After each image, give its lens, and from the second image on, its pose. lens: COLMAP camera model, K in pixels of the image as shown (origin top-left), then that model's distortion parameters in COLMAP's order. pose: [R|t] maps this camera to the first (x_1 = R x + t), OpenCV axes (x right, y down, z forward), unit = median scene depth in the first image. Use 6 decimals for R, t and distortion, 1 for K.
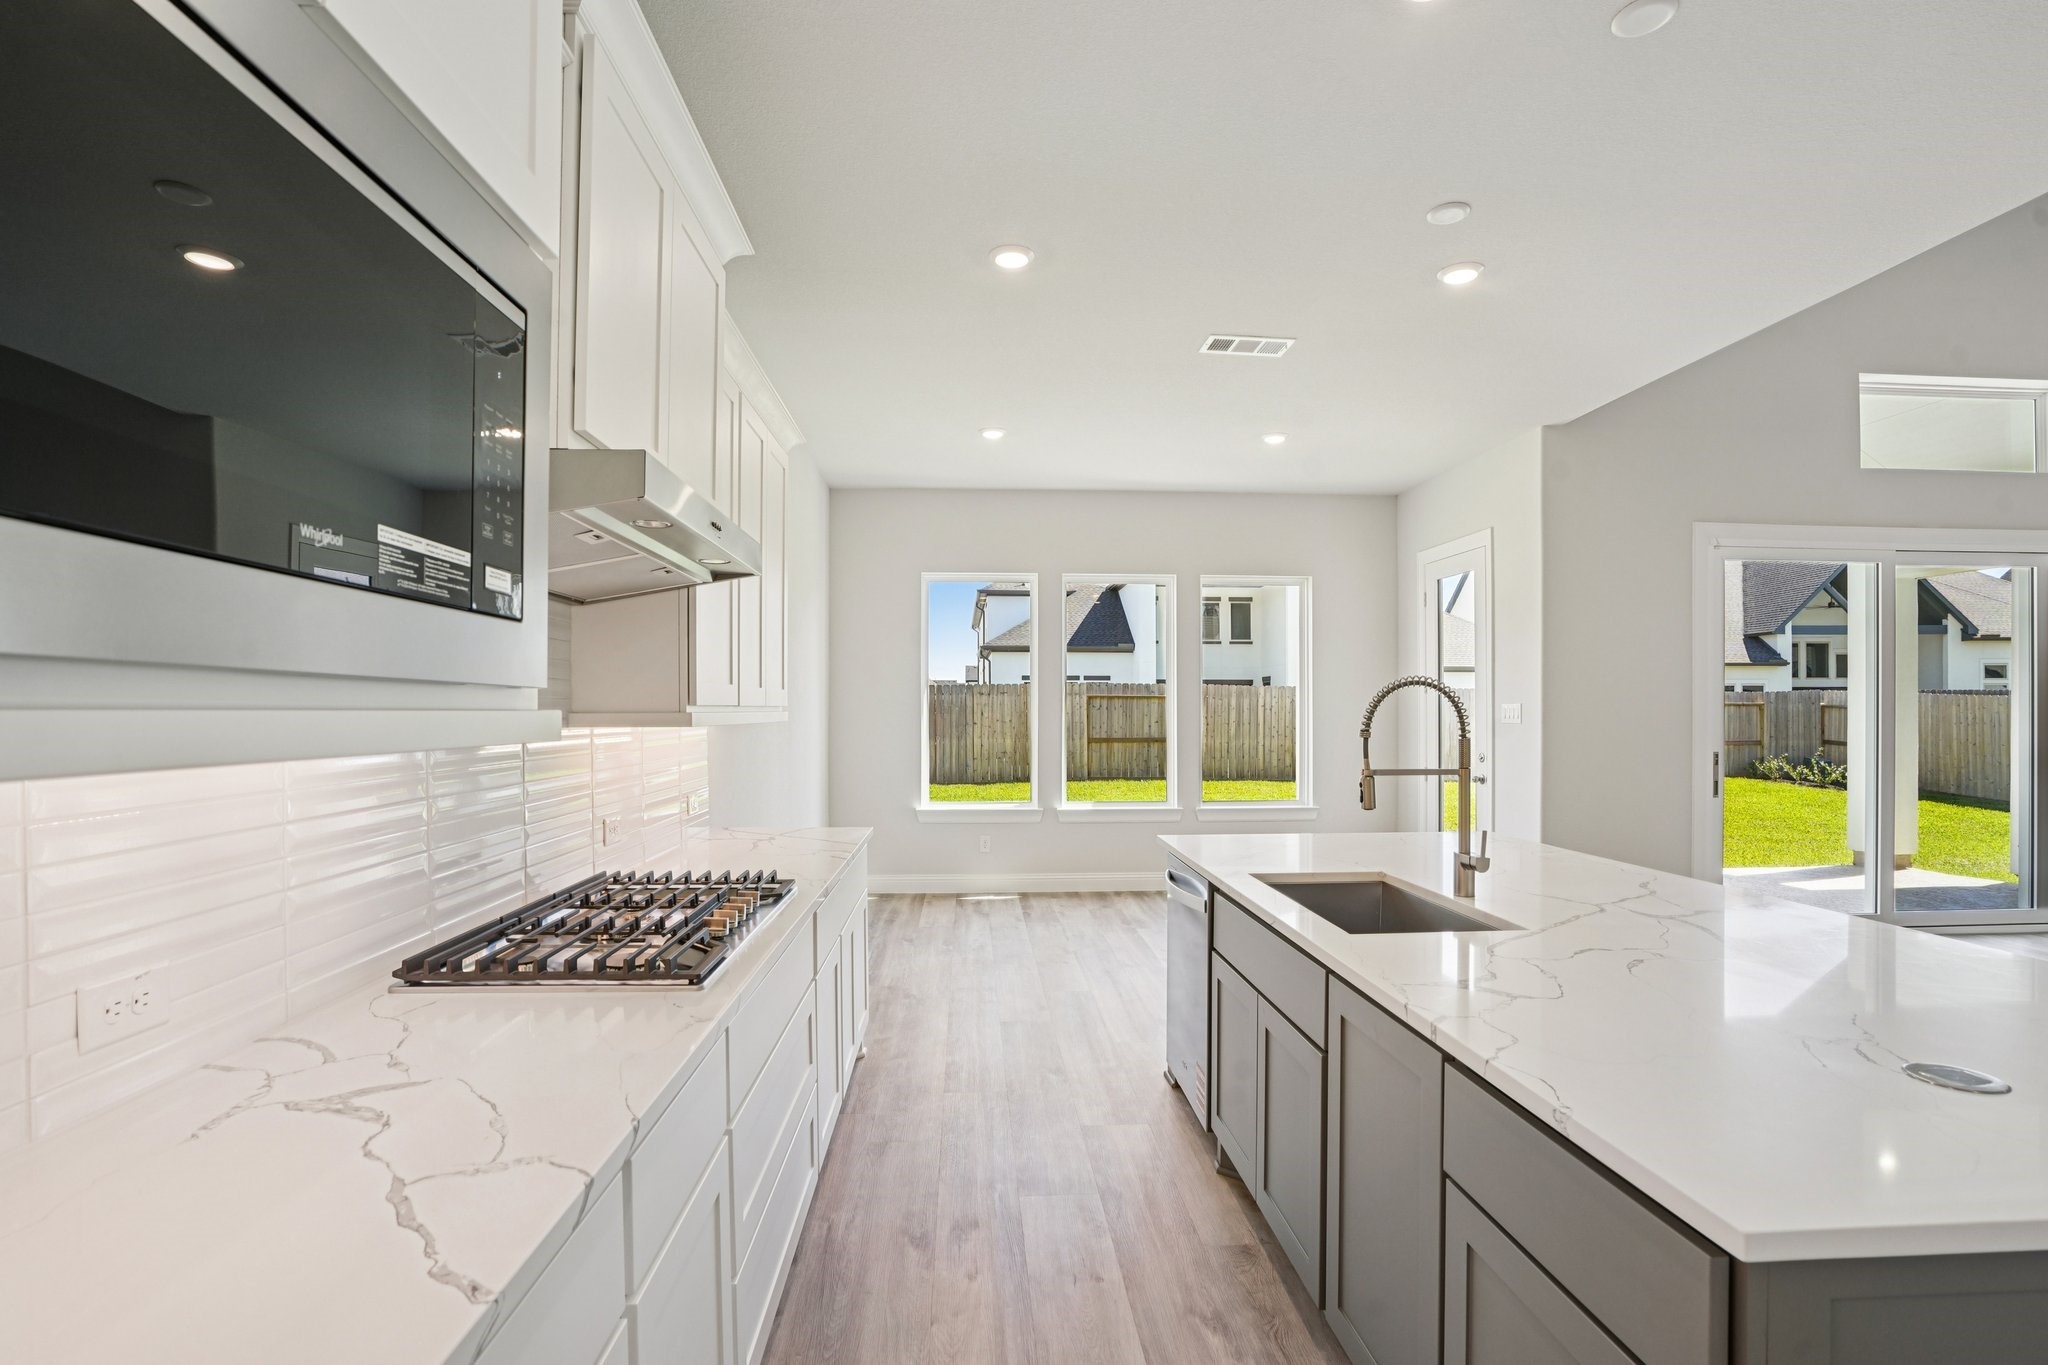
lens RADIAL K [[953.3, 0, 1025.2], [0, 953.3, 719.4], [0, 0, 1]] dist [-0.031702, 0.000161]
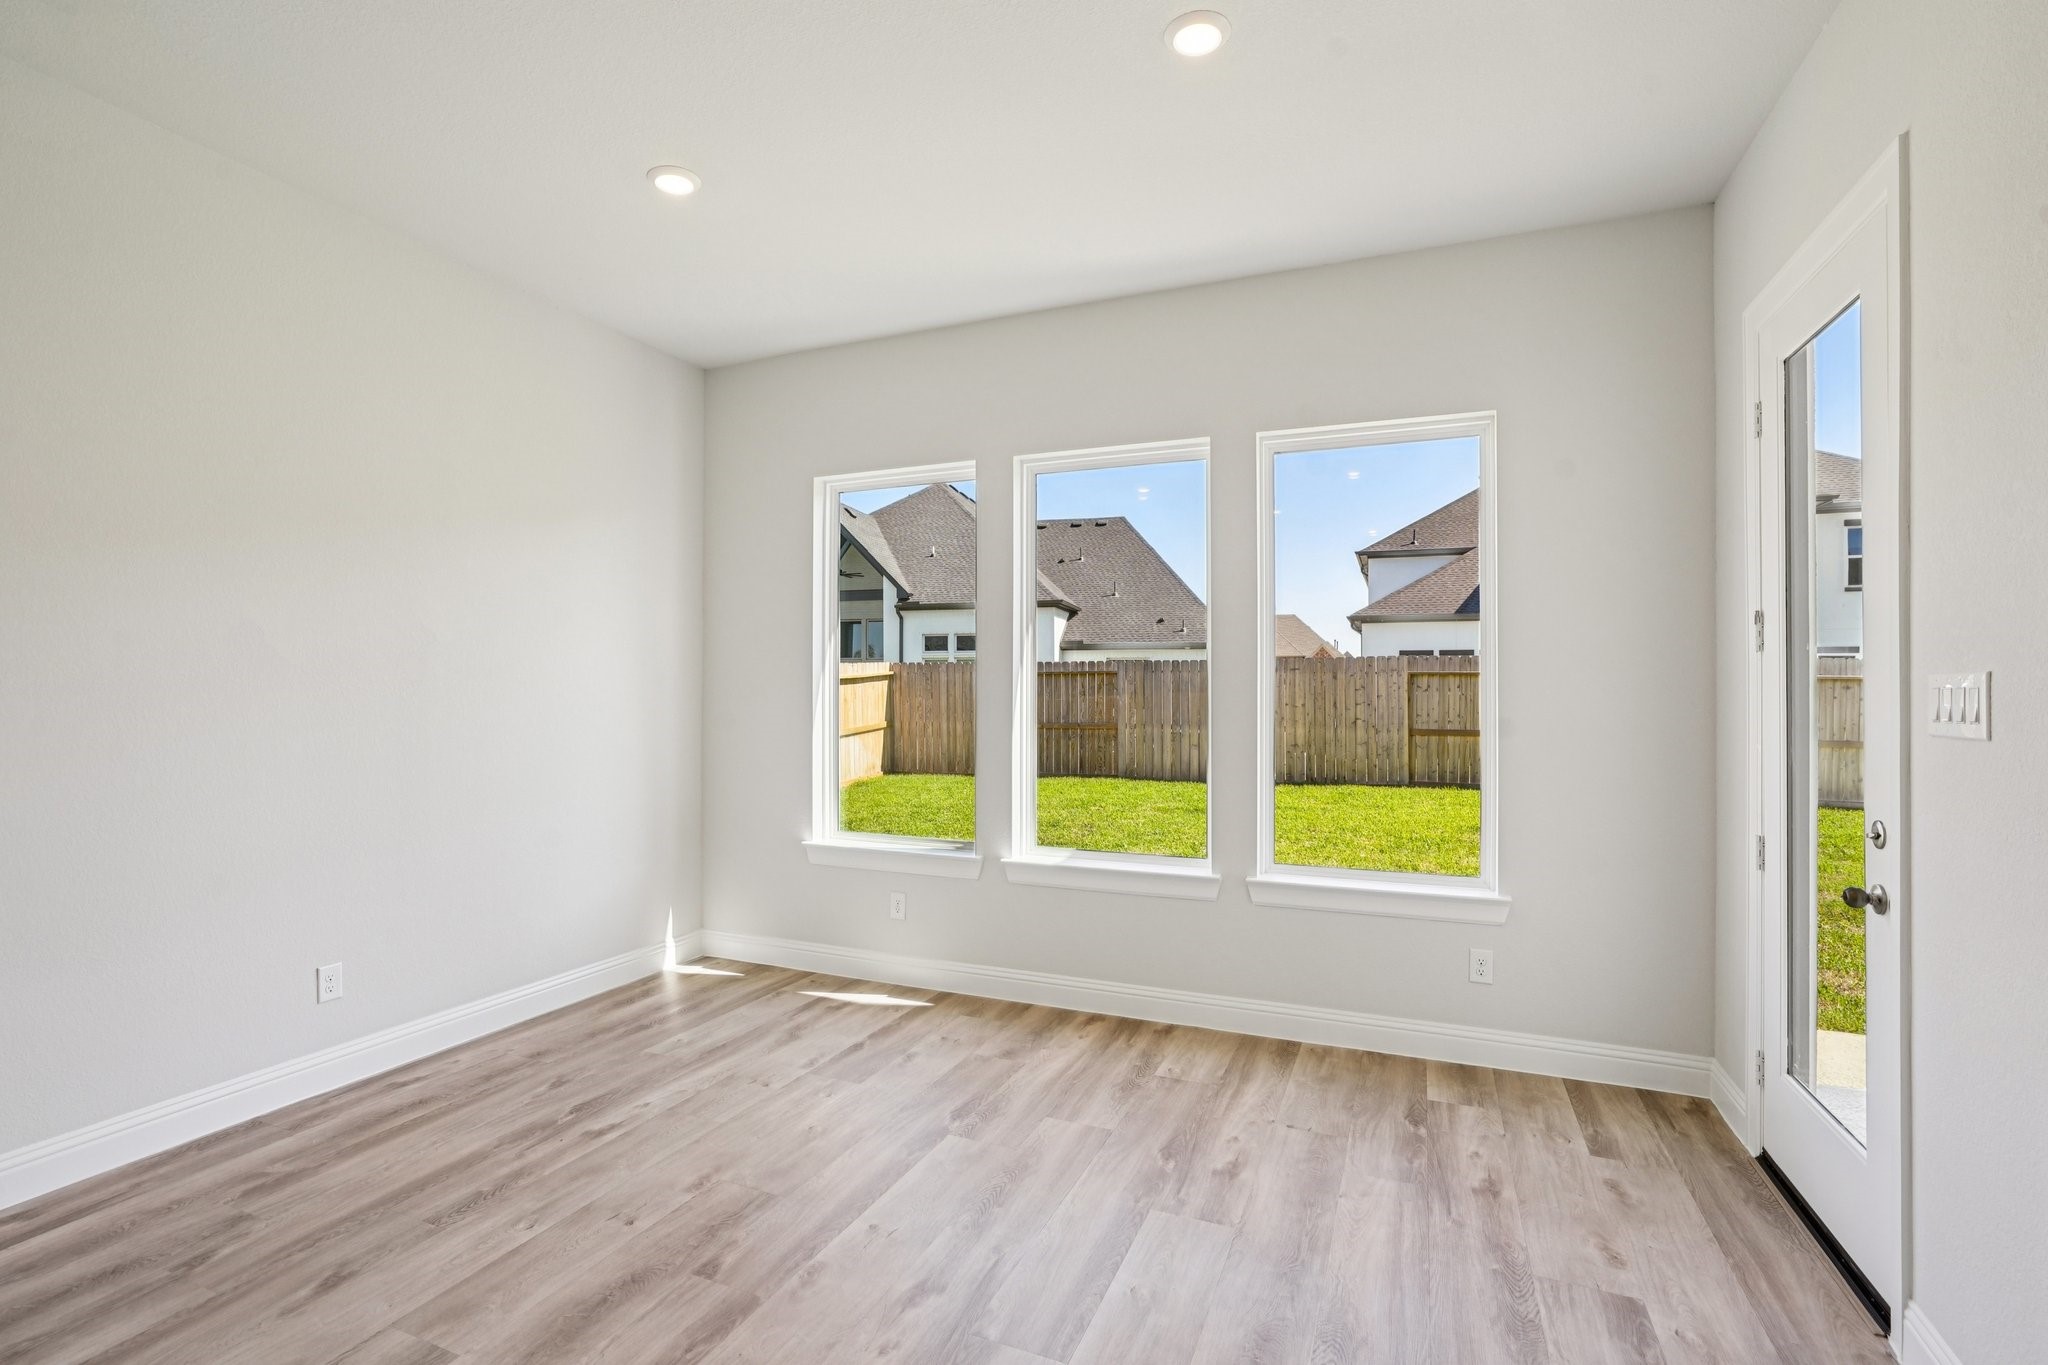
lens RADIAL K [[958.7, 0, 1013.6], [0, 958.7, 686.4], [0, 0, 1]] dist [-0.013059, 0.000150]
pose [[0.897166, 0.002192, -0.441689, 0.147579], [-0.008792, 0.999878, -0.012895, -0.002040], [0.441607, 0.015452, 0.897076, 0.234839]]
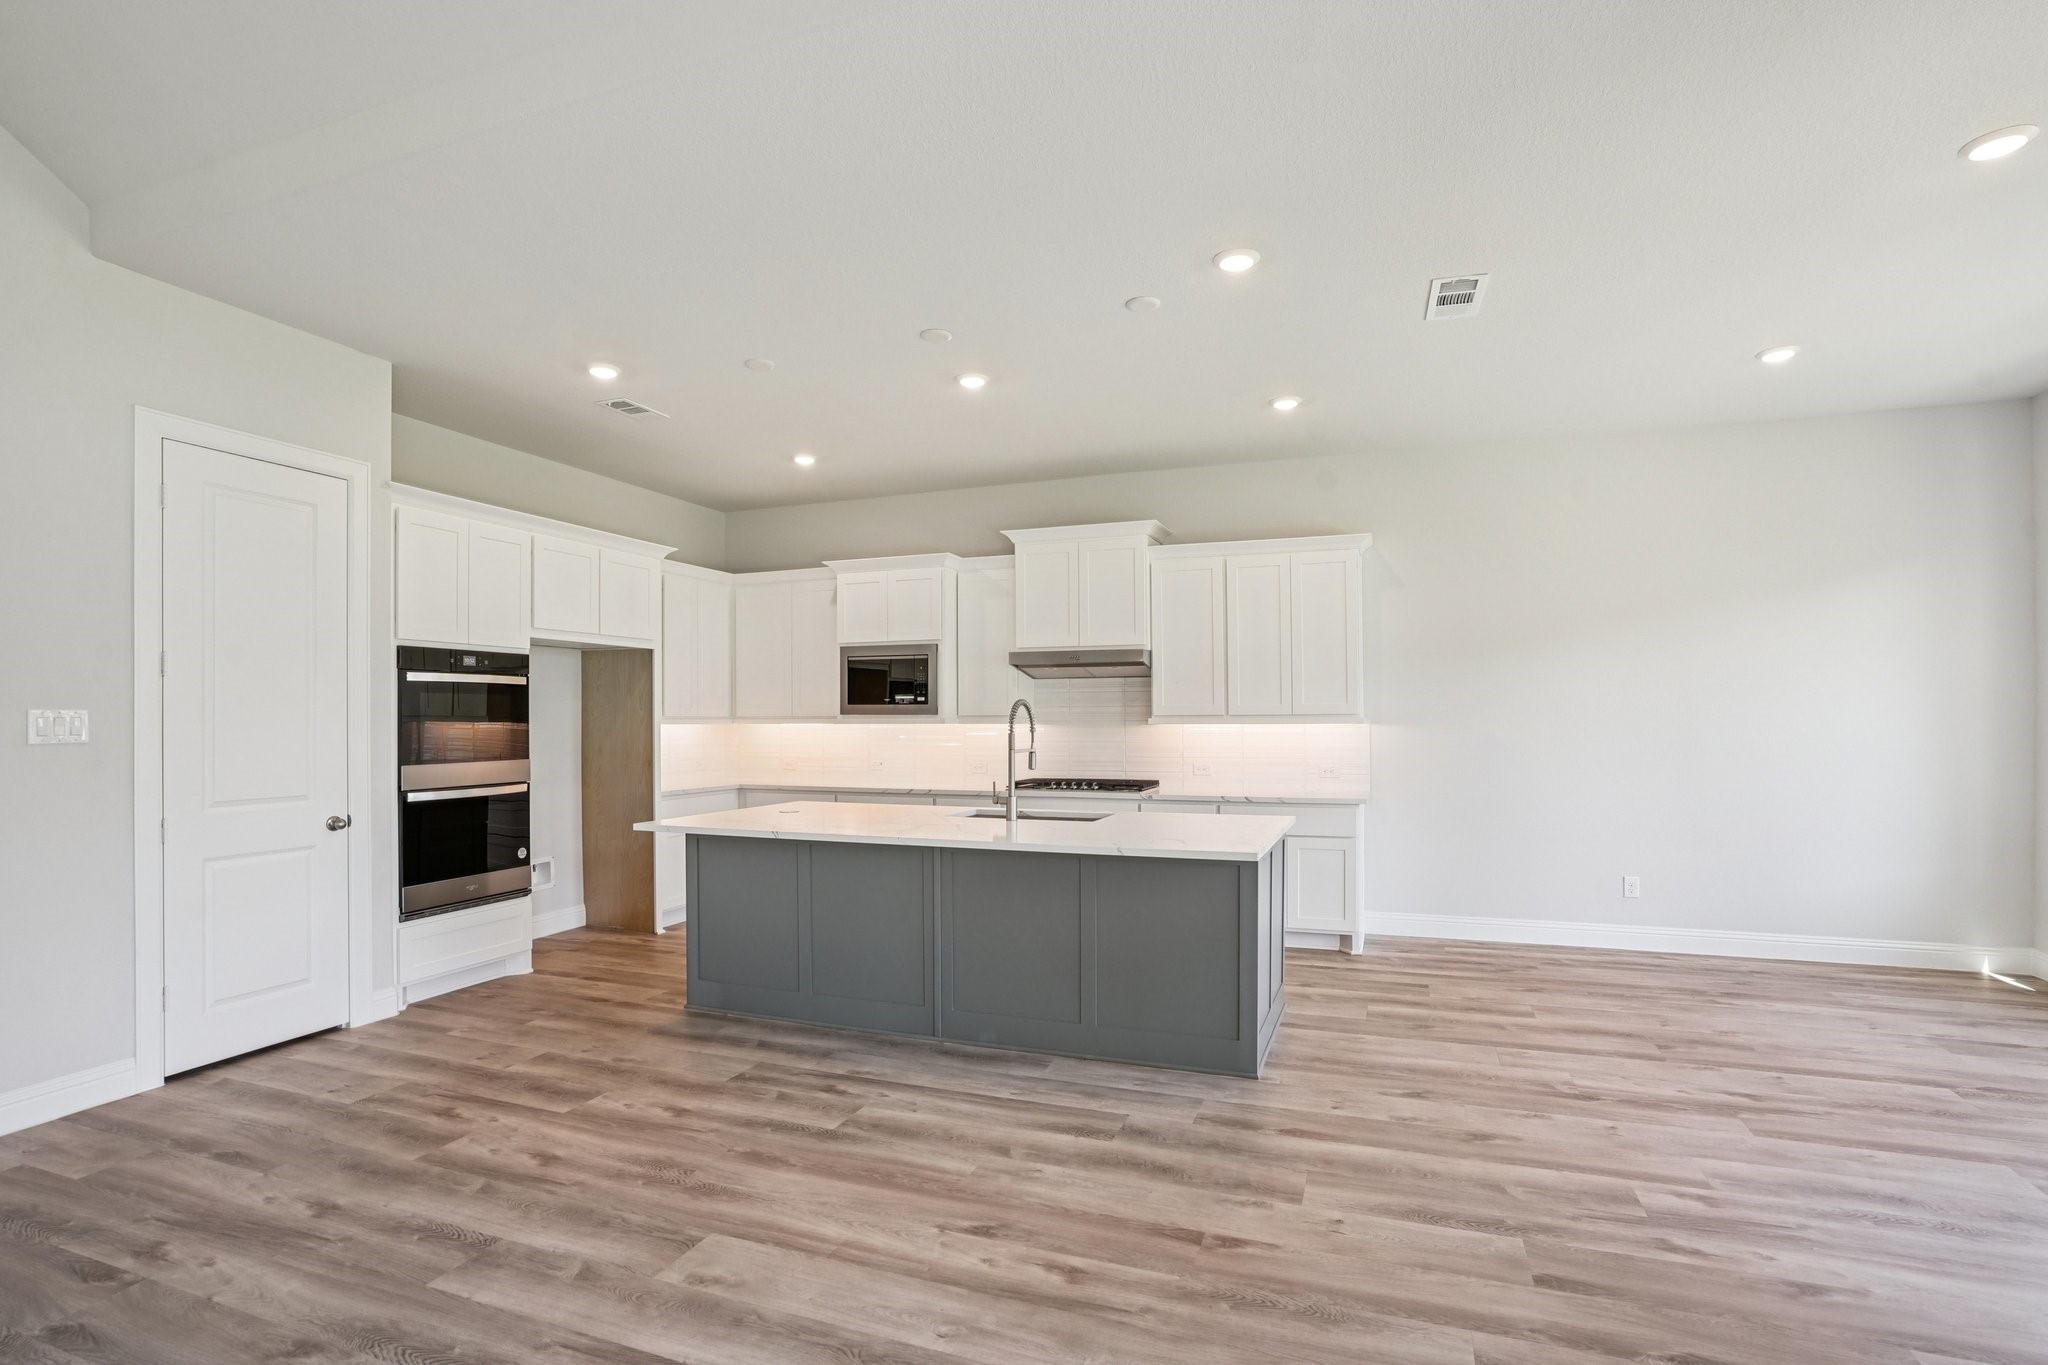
lens RADIAL K [[980.9, 0, 1019.2], [0, 980.9, 707.6], [0, 0, 1]] dist [-0.038644, 0.014756]
pose [[-0.402966, -0.008195, -0.915178, 0.352128], [-0.001864, 0.999965, -0.008134, -0.002484], [0.915213, -0.001572, -0.402968, 0.293858]]
